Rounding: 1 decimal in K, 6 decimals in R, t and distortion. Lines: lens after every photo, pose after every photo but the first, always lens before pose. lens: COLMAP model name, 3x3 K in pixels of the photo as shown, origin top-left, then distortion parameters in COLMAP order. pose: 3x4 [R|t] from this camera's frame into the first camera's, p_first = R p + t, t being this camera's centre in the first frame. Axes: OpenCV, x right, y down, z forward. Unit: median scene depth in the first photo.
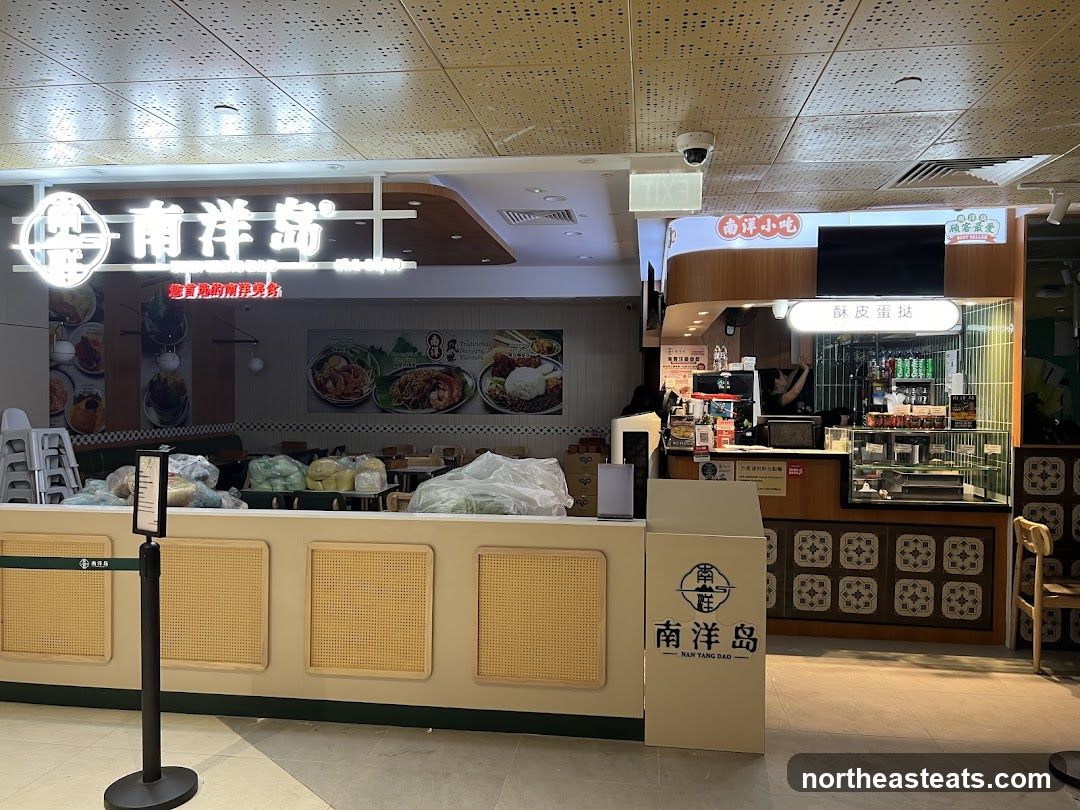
lens RADIAL K [[874.0, 0, 540.0], [0, 874.0, 405.0], [0, 0, 1]] dist [0.064825, -0.004608]
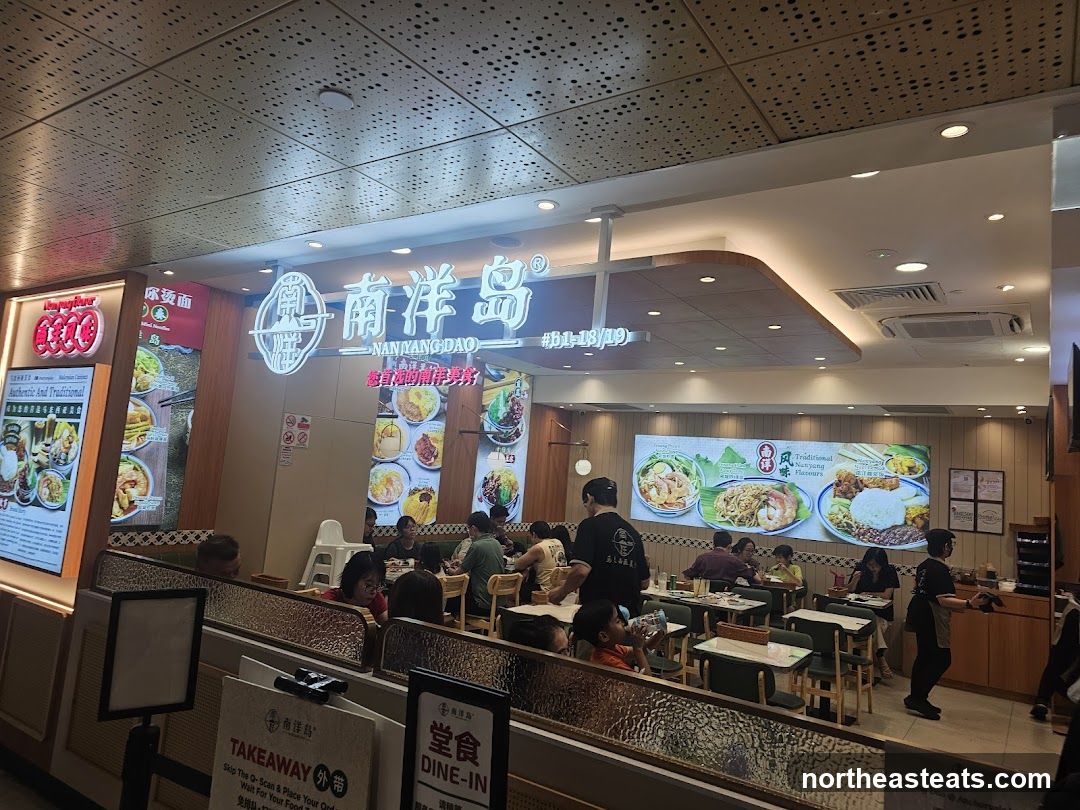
lens RADIAL K [[744.0, 0, 541.7], [0, 744.0, 425.7], [0, 0, 1]] dist [0.052016, -0.000291]
pose [[0.890661, 0.030611, -0.453637, 0.042111], [-0.076924, 0.993493, -0.083990, -0.037808], [0.448114, 0.109702, 0.887220, 0.451369]]
